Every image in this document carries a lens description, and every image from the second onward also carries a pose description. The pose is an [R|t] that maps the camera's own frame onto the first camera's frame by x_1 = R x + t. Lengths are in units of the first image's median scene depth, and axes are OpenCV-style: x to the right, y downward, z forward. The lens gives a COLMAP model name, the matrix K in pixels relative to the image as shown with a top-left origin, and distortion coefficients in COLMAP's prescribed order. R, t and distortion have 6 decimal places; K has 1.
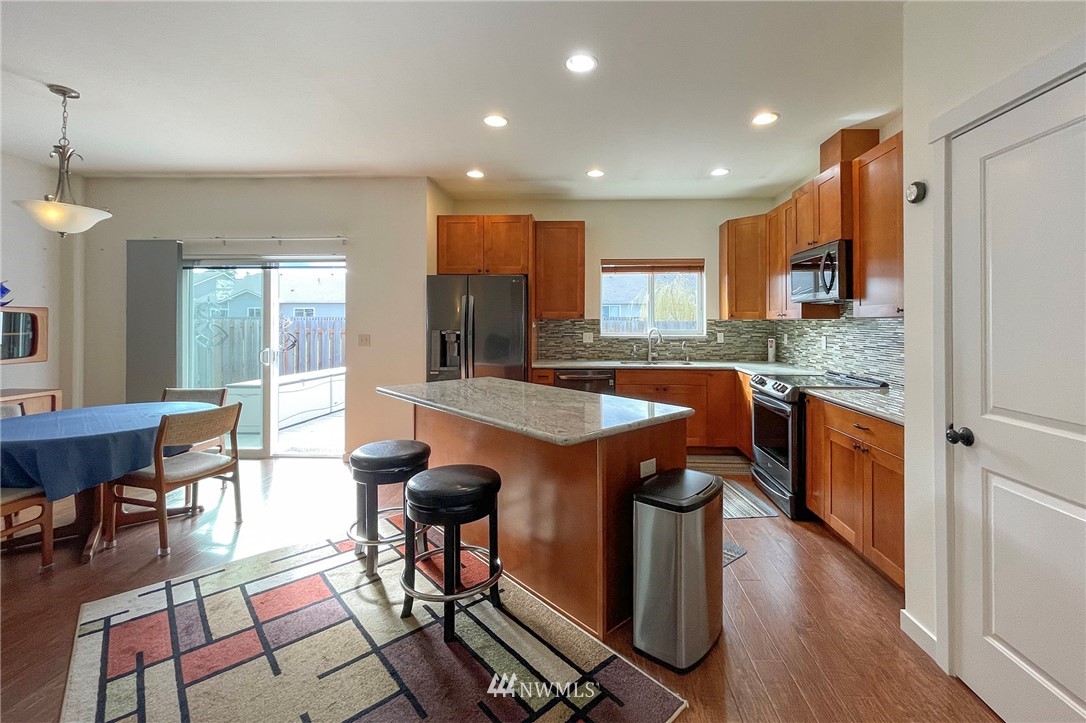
lens RADIAL K [[455.2, 0, 570.8], [0, 455.2, 317.8], [0, 0, 1]] dist [-0.000773, -0.000408]
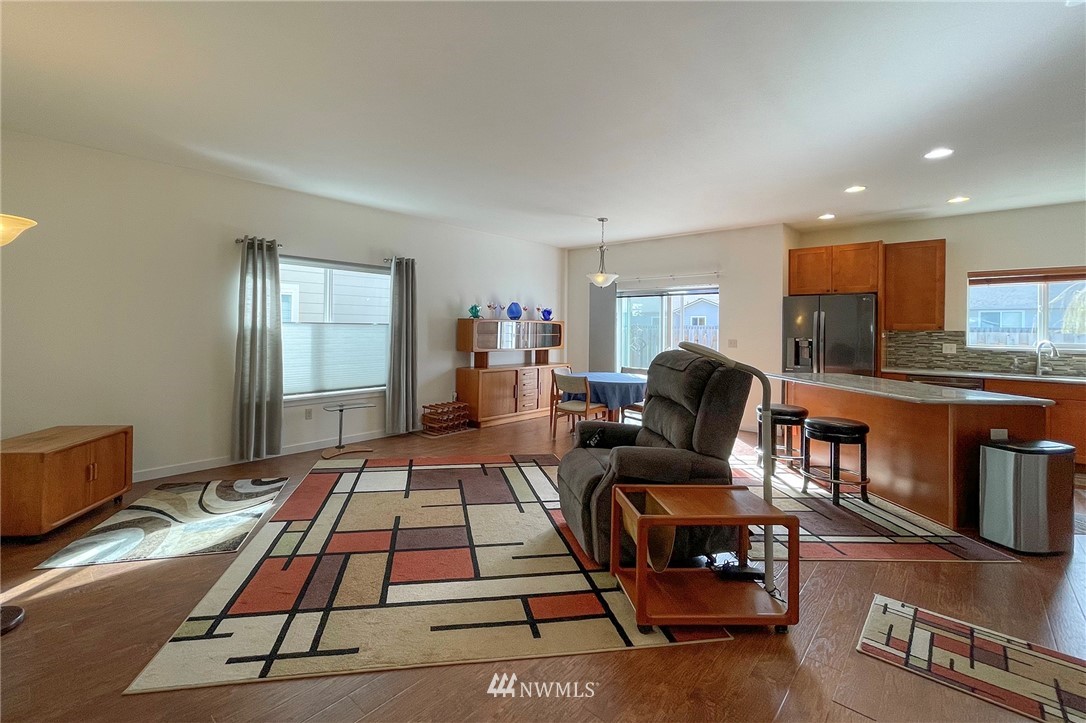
lens RADIAL K [[467.4, 0, 499.5], [0, 467.4, 326.1], [0, 0, 1]] dist [0.000935, 0.000455]
pose [[0.738483, 0.005951, -0.674246, -0.000870], [-0.006511, 0.999977, 0.001695, -0.003256], [0.674241, 0.003138, 0.738505, -0.550740]]
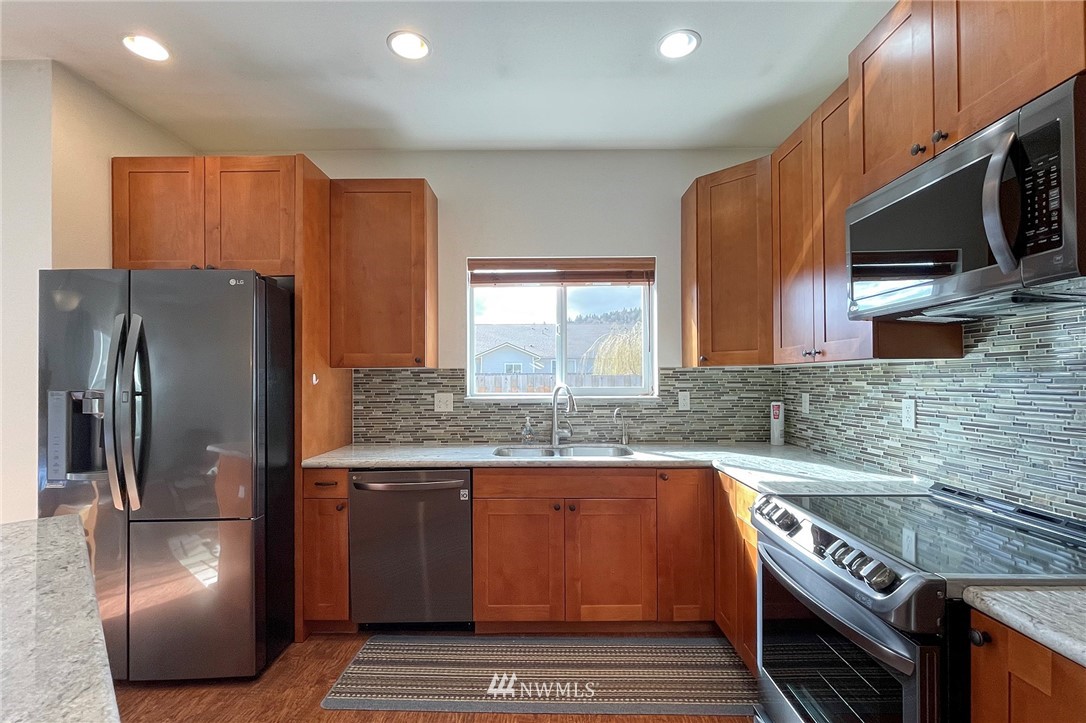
lens RADIAL K [[489.6, 0, 542.1], [0, 489.6, 375.5], [0, 0, 1]] dist [-0.001782, -0.000082]
pose [[0.999620, -0.005751, 0.026967, 0.158294], [0.005704, 0.999982, 0.001808, 0.012502], [-0.026977, -0.001654, 0.999635, 0.463514]]
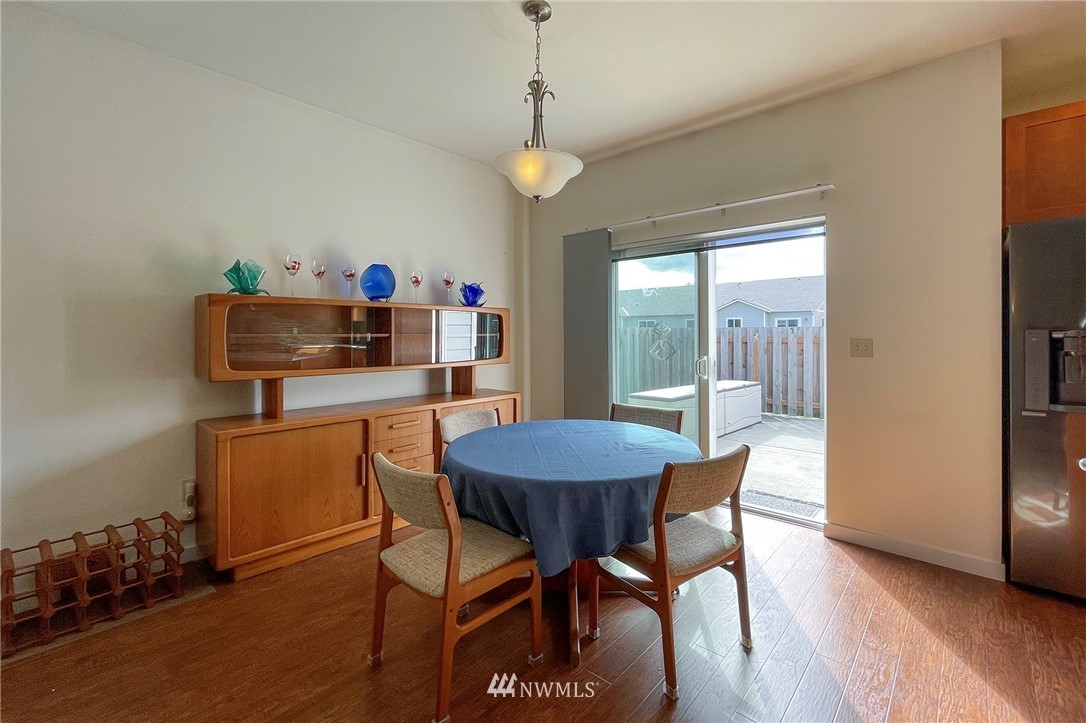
lens RADIAL K [[465.7, 0, 570.7], [0, 465.7, 336.3], [0, 0, 1]] dist [0.001059, 0.000140]
pose [[0.784504, 0.001538, -0.620122, -0.351934], [0.006349, 0.999925, 0.010512, 0.023052], [0.620091, -0.012184, 0.784435, 0.250194]]
